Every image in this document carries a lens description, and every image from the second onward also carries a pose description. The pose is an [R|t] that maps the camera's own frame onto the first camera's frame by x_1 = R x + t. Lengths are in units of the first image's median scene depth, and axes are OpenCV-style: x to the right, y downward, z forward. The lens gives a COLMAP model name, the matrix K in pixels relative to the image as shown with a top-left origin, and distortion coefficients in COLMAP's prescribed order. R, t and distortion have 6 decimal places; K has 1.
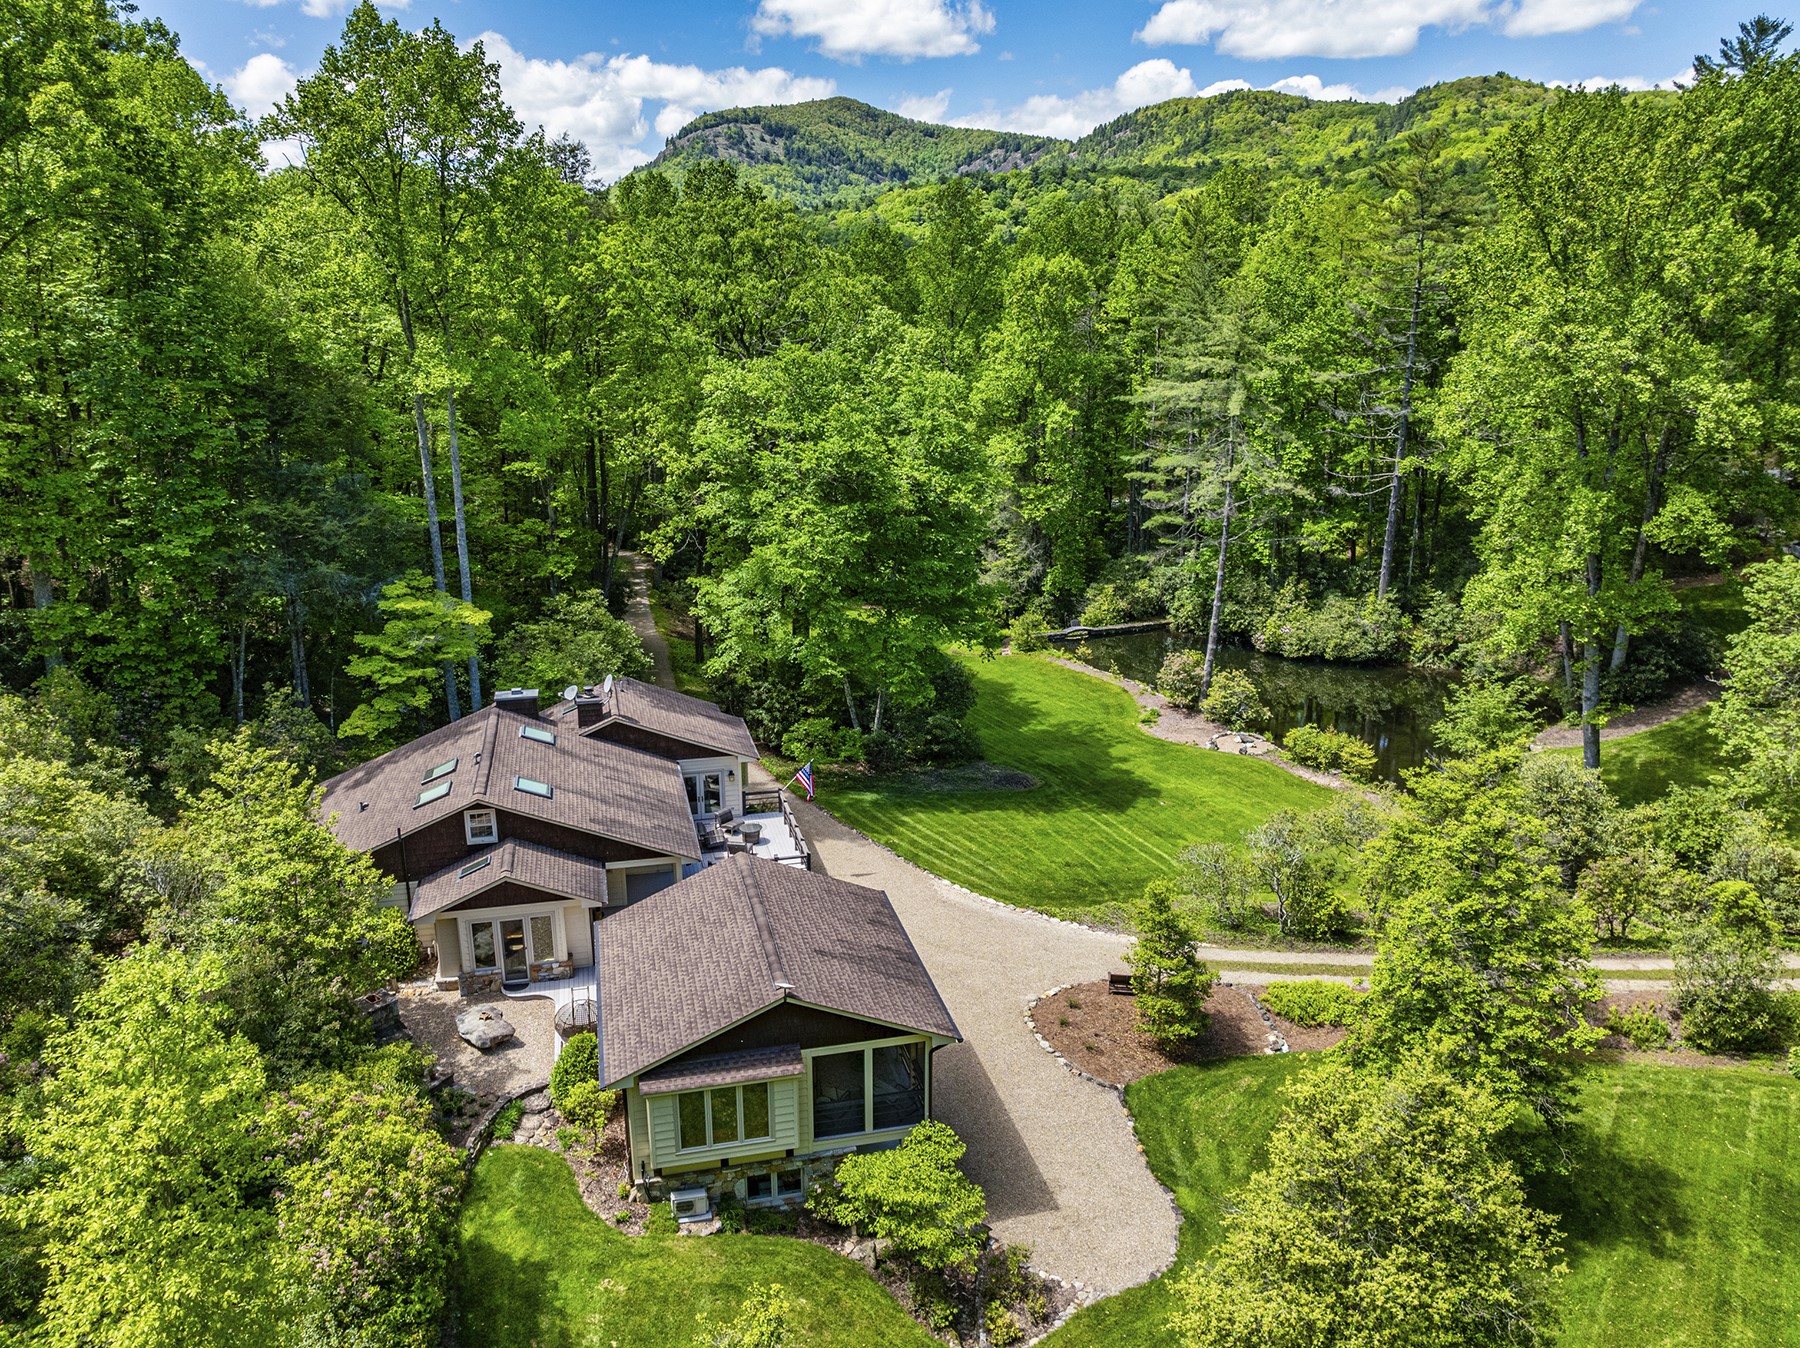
lens RADIAL K [[1273.3, 0, 887.0], [0, 1273.3, 670.8], [0, 0, 1]] dist [-0.041671, 0.012617]
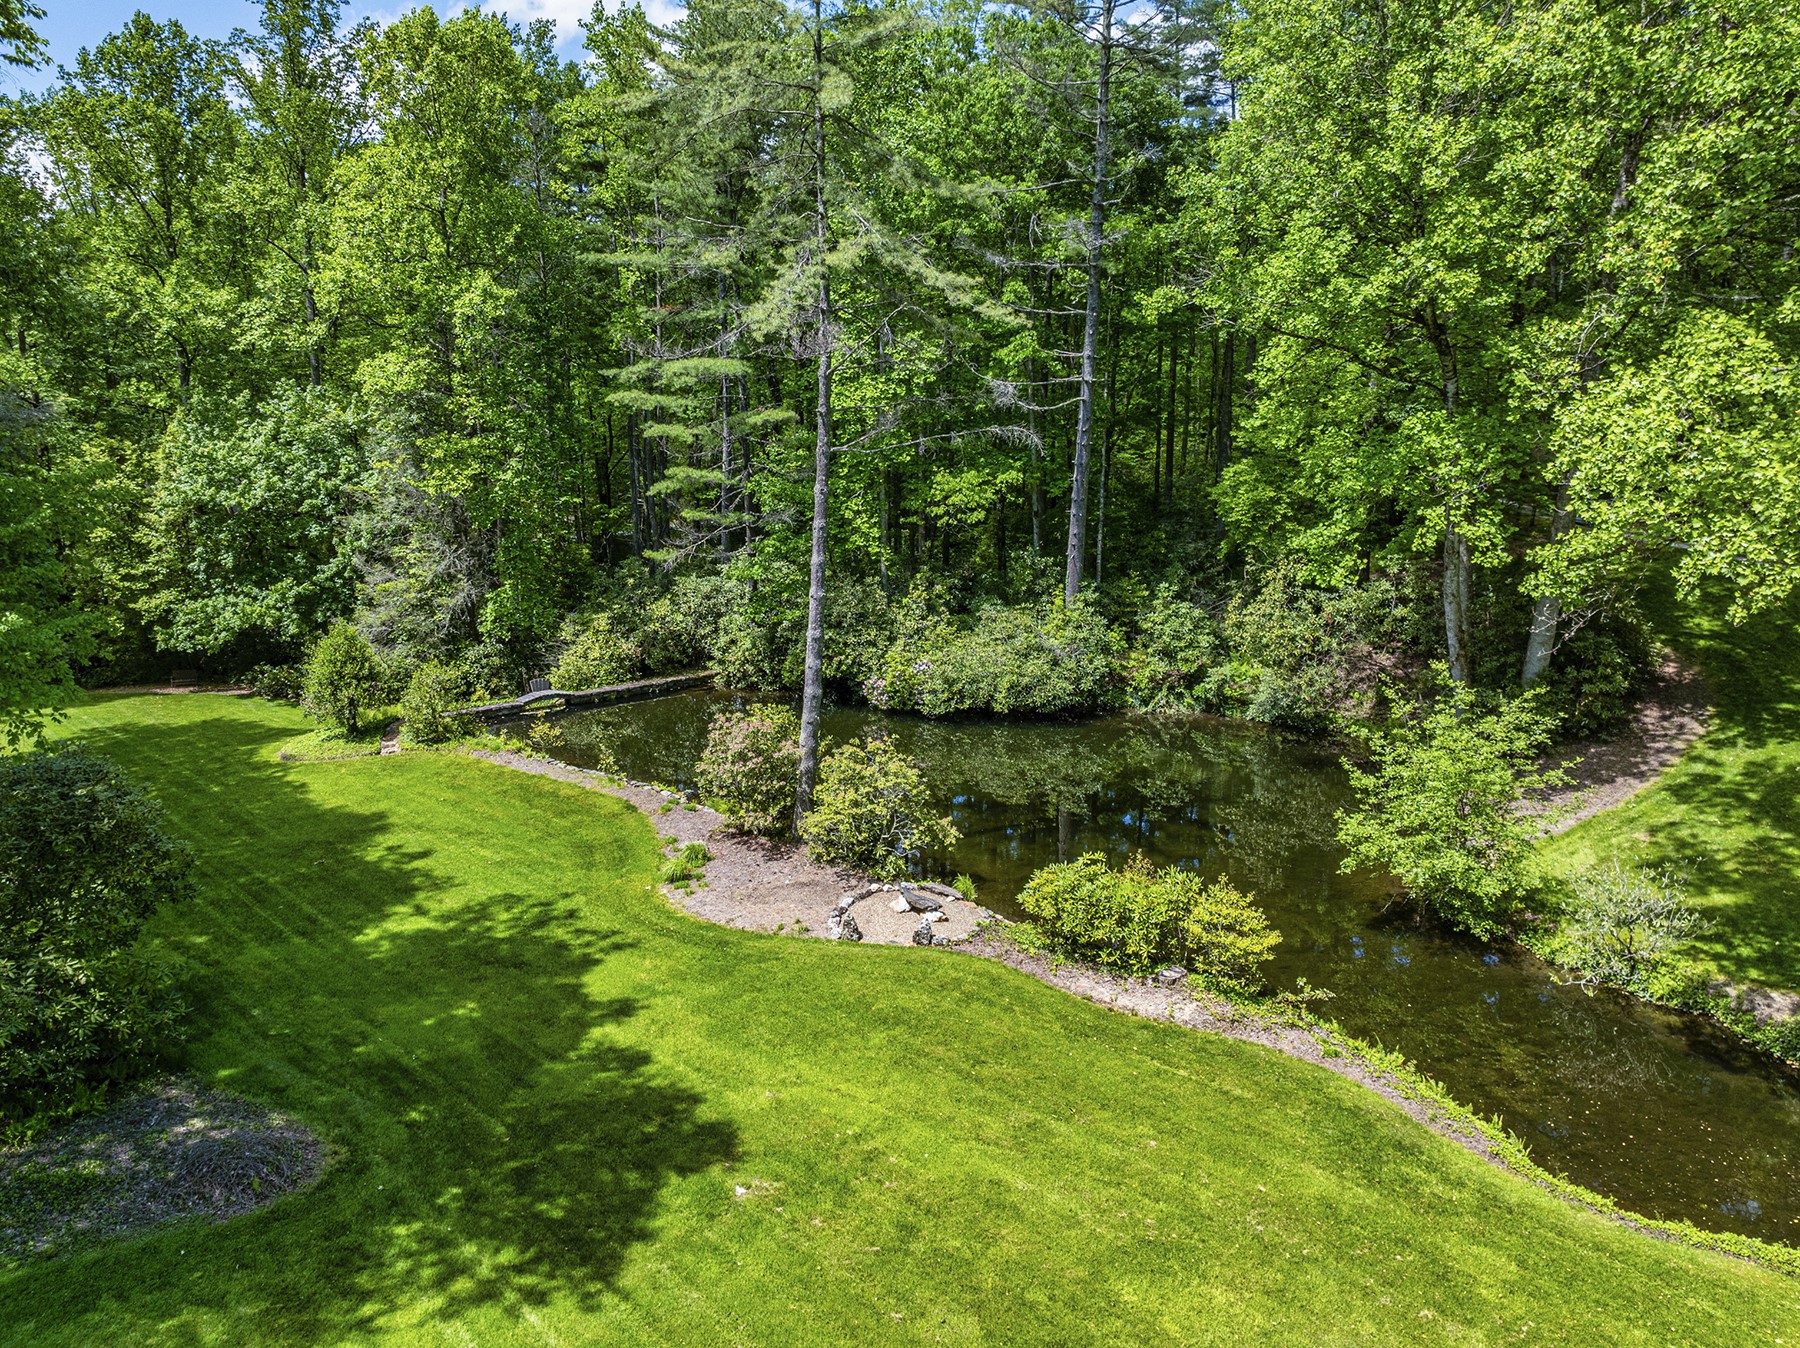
lens RADIAL K [[1273.3, 0, 901.0], [0, 1273.3, 677.5], [0, 0, 1]] dist [-0.041671, 0.012617]
pose [[0.930718, -0.062212, 0.360408, 0.107419], [0.088325, 0.994492, -0.056426, 0.003285], [-0.354913, 0.084350, 0.931086, 0.495551]]
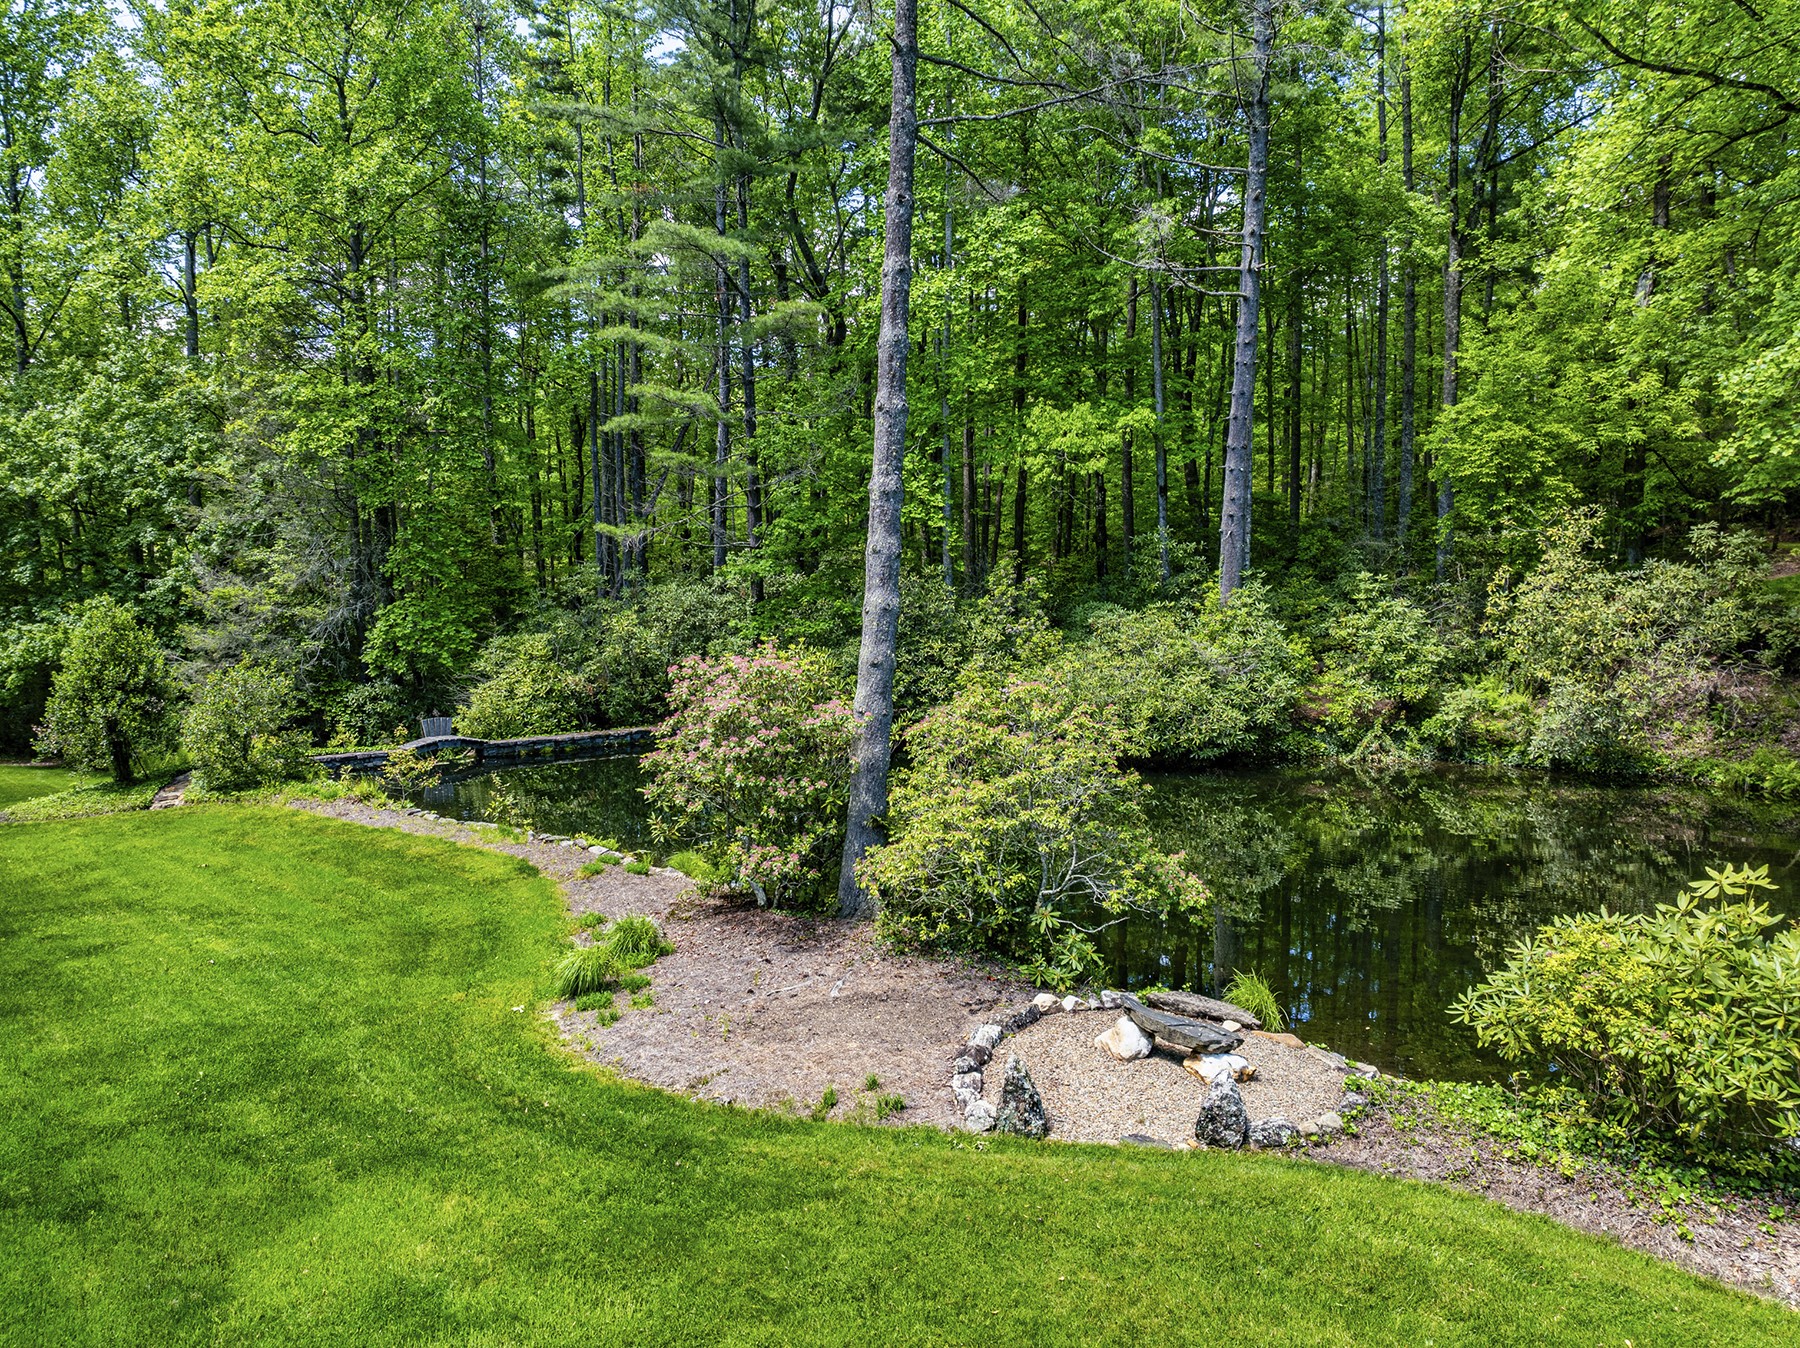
lens RADIAL K [[1273.3, 0, 899.3], [0, 1273.3, 678.7], [0, 0, 1]] dist [-0.041671, 0.012617]
pose [[0.931301, -0.021519, 0.363614, 0.154444], [0.093767, 0.978774, -0.182236, 0.028828], [-0.351974, 0.203811, 0.913551, 0.691745]]
